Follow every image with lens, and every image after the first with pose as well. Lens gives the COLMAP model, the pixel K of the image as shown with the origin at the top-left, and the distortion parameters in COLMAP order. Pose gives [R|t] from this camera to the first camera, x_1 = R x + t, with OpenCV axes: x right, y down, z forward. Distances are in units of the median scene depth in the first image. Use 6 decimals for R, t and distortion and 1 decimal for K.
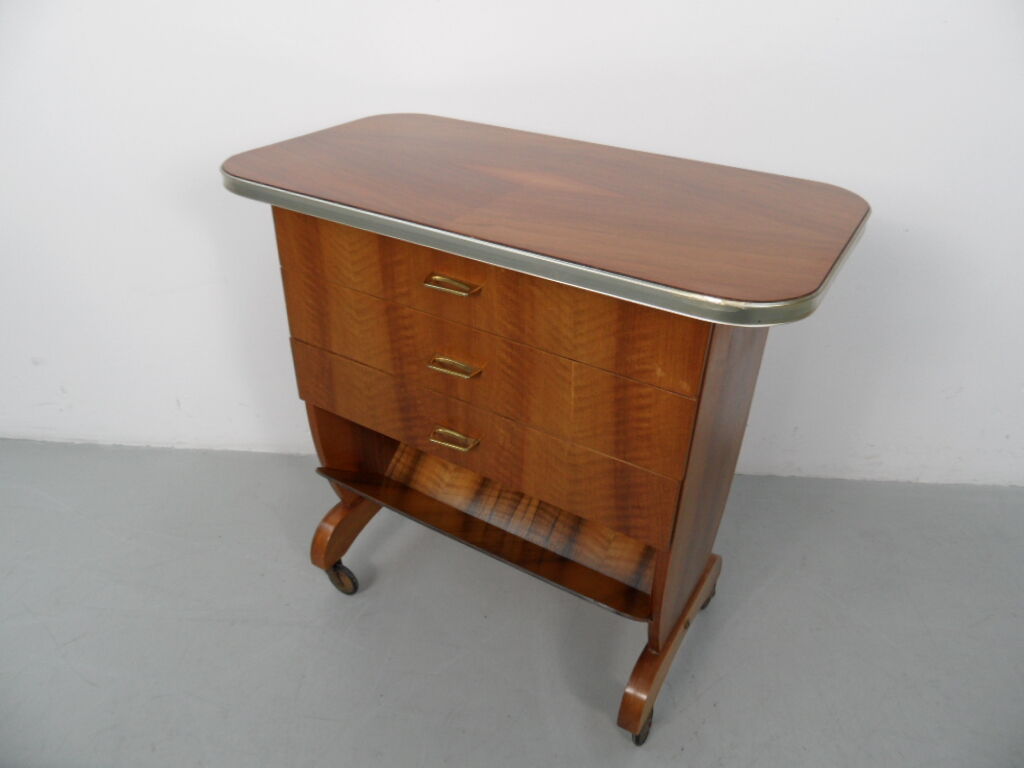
lens RADIAL K [[750.9, 0, 514.4], [0, 750.9, 382.5], [0, 0, 1]] dist [-0.023818, 0.013275]
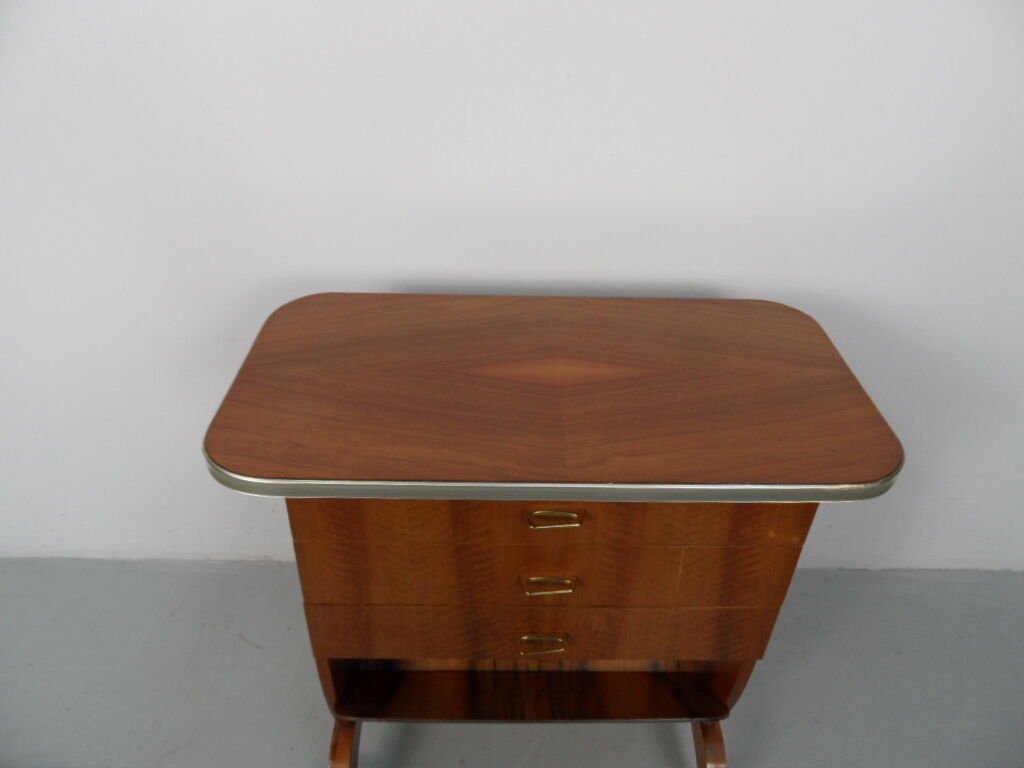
lens RADIAL K [[750.9, 0, 514.6], [0, 750.9, 383.7], [0, 0, 1]] dist [-0.023818, 0.013275]
pose [[0.845800, -0.301042, 0.440450, -0.430986], [0.279327, 0.953266, 0.115151, -0.360745], [-0.454531, 0.025635, 0.890362, 0.134211]]
